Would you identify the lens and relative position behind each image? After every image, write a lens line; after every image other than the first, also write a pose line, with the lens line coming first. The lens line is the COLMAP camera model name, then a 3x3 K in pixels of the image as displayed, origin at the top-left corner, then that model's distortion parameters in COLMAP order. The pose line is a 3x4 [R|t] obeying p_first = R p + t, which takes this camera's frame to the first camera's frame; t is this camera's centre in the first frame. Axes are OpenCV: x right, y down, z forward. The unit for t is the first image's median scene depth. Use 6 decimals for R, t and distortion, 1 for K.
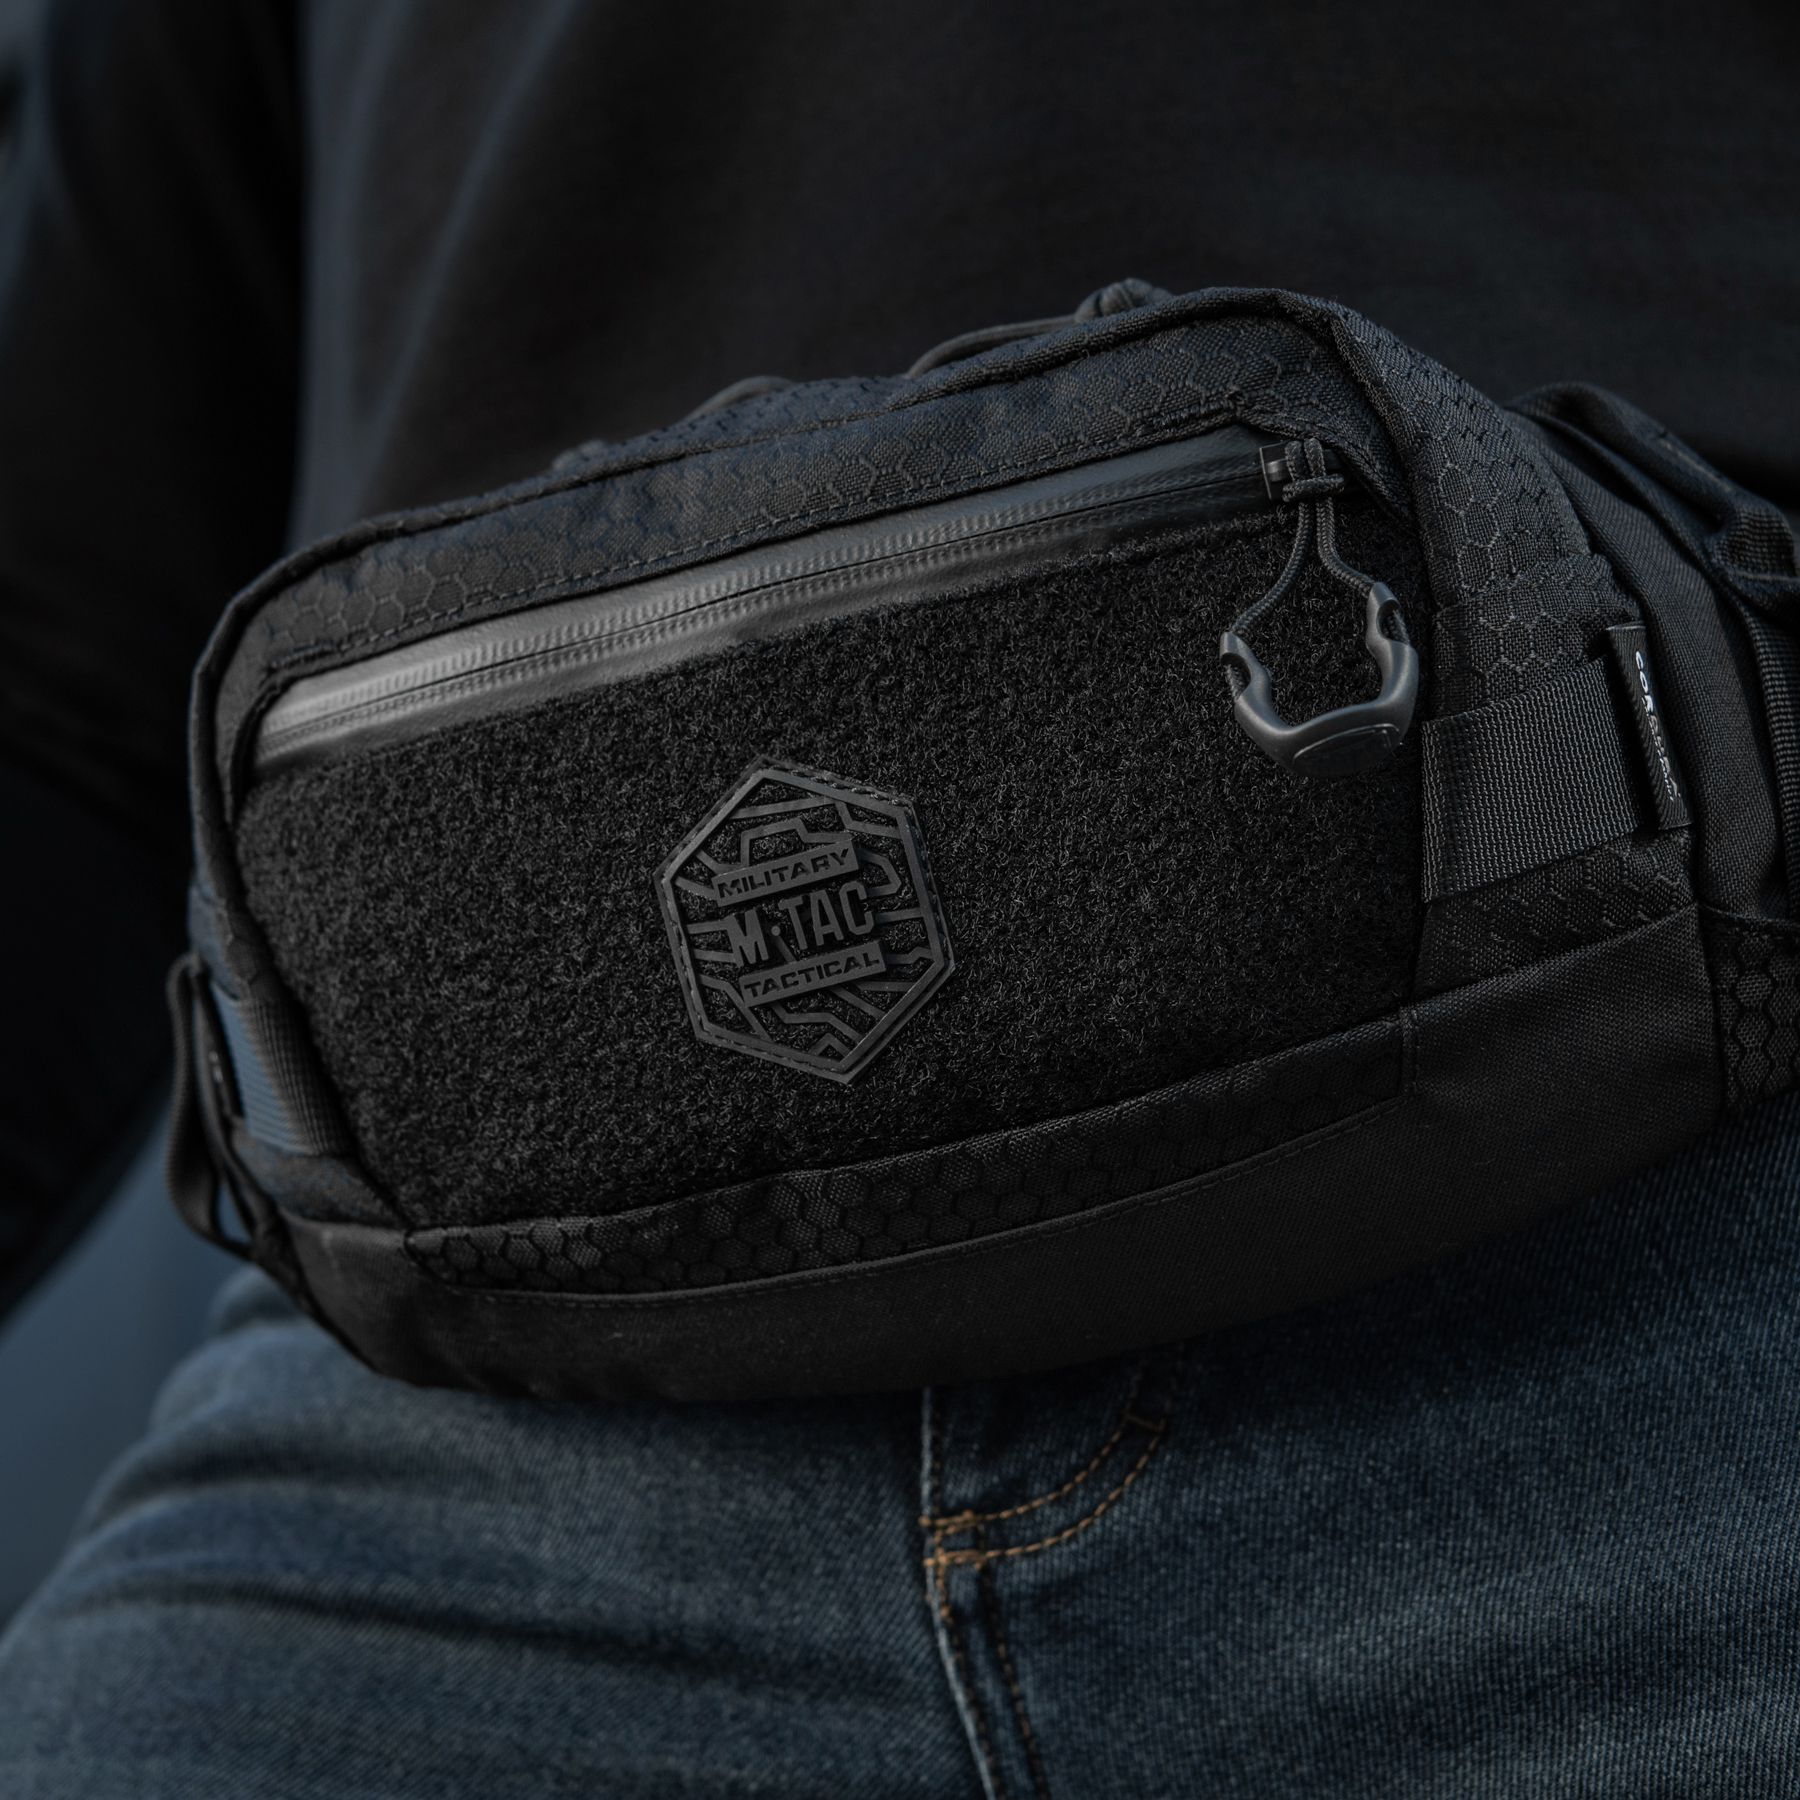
lens RADIAL K [[5112.0, 0, 900.1], [0, 5112.0, 1001.2], [0, 0, 1]] dist [0.022308, 1.067275]
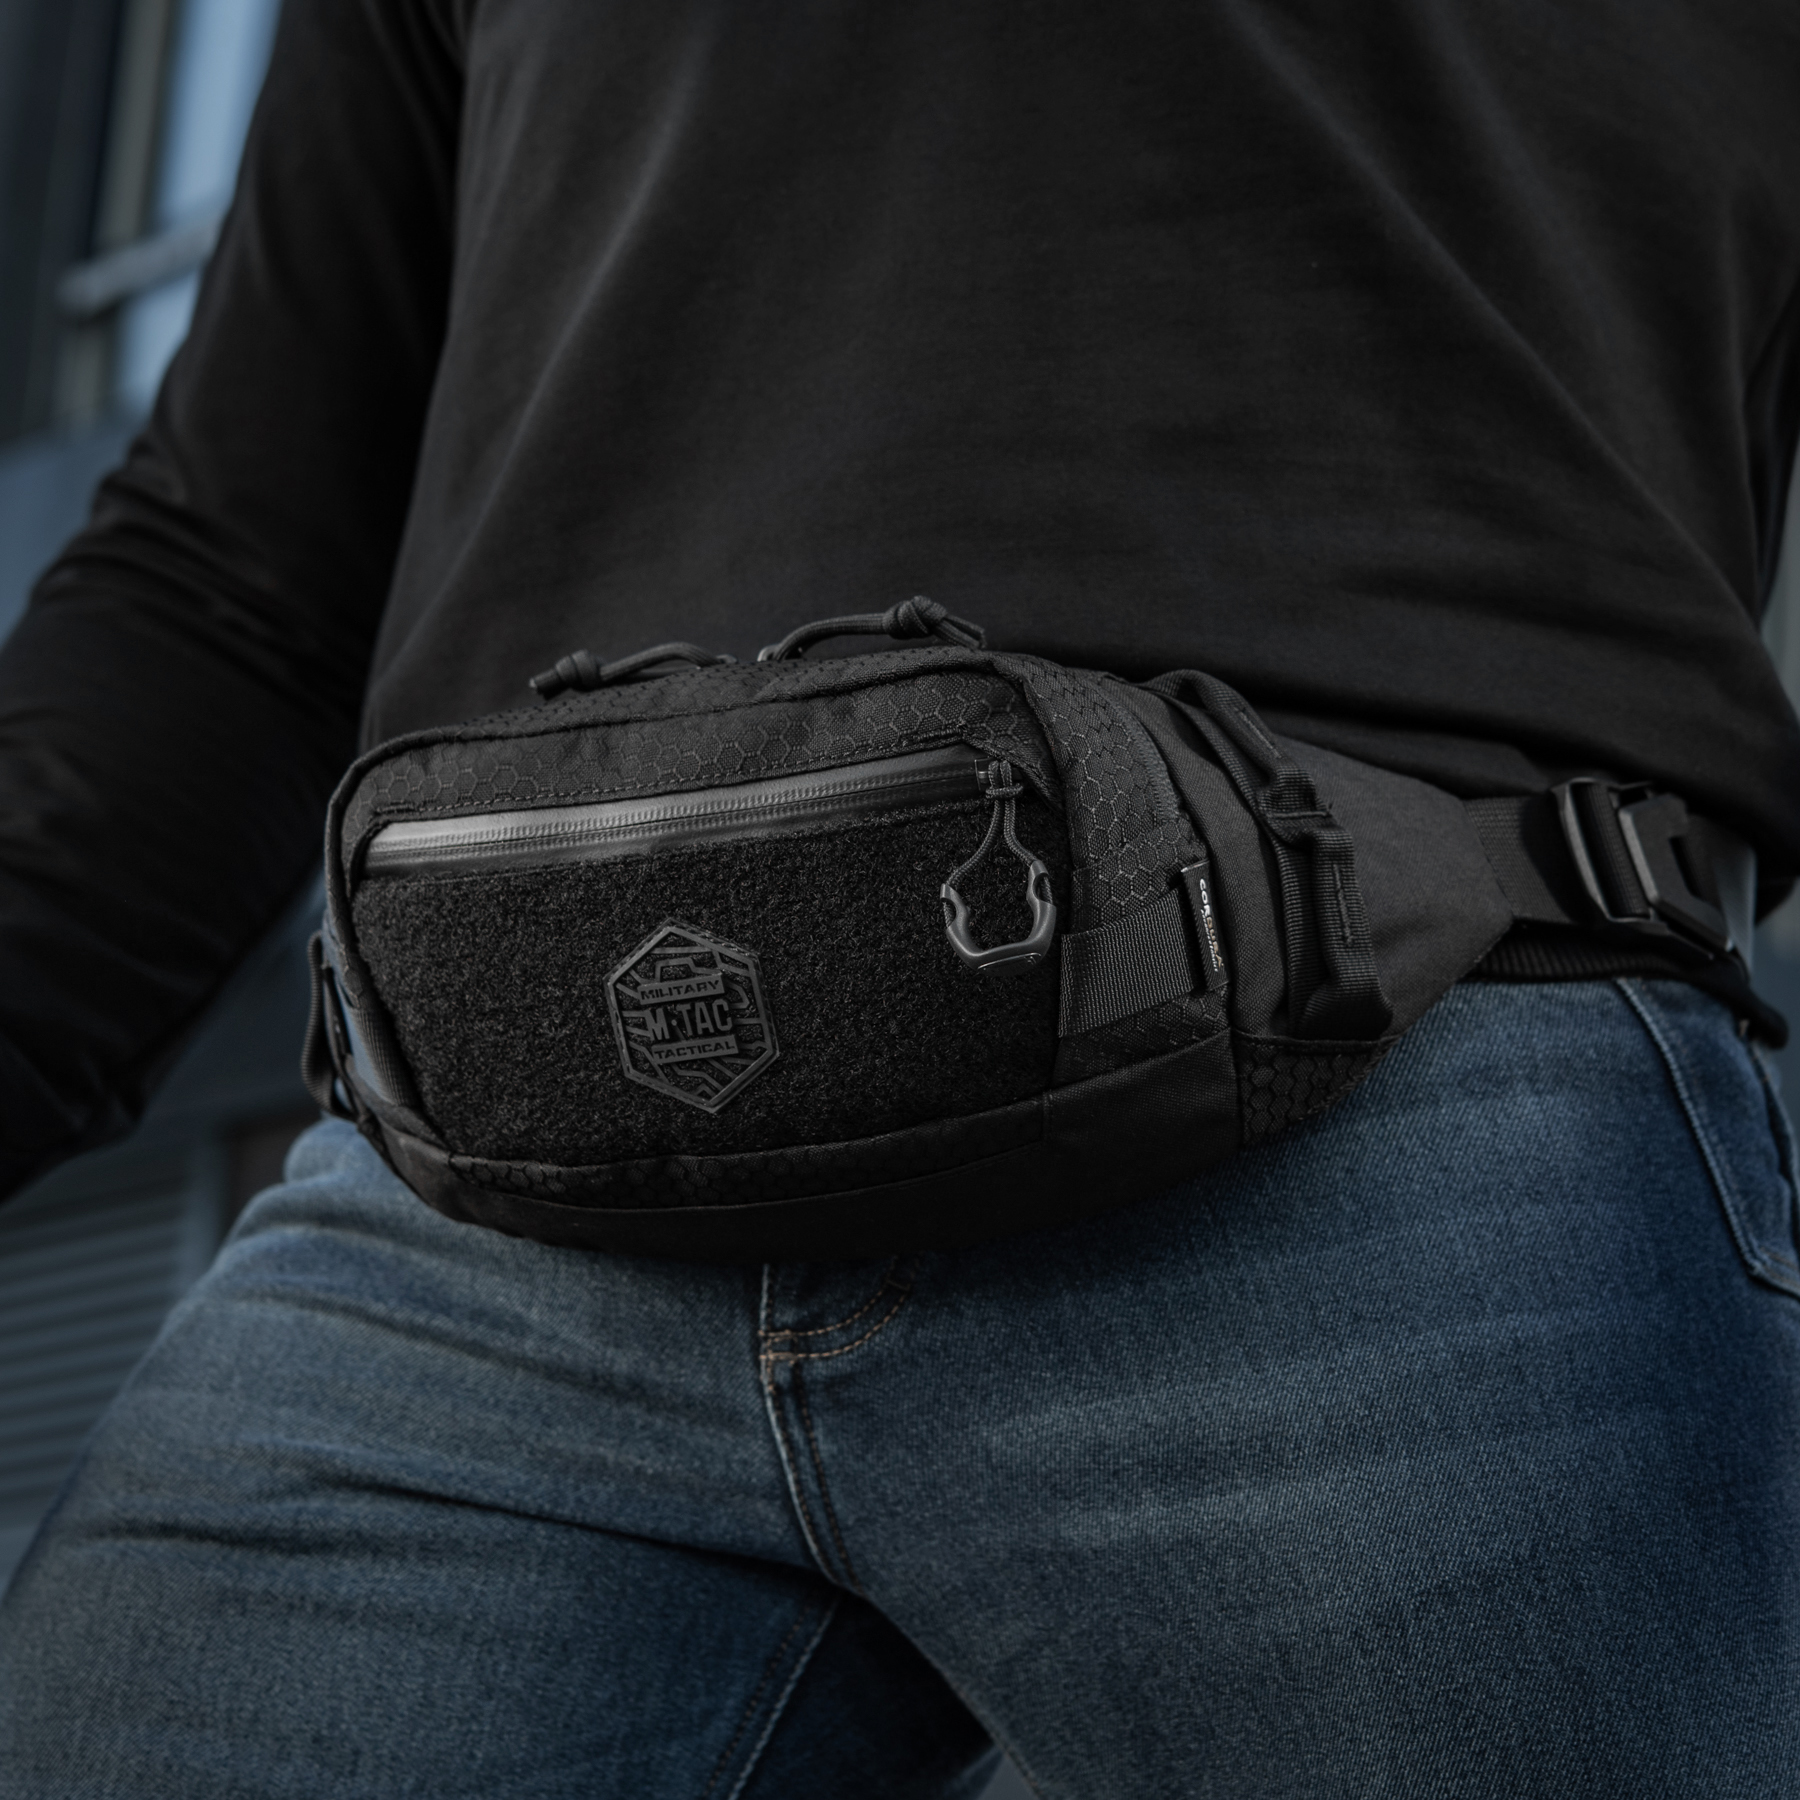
lens RADIAL K [[5001.4, 0, 900.0], [0, 5001.4, 900.0], [0, 0, 1]] dist [-0.039978, 0.240734]
pose [[0.998820, 0.047525, -0.009985, 0.062926], [-0.045325, 0.986132, 0.159654, -0.313742], [0.017434, -0.159013, 0.987123, -0.594551]]
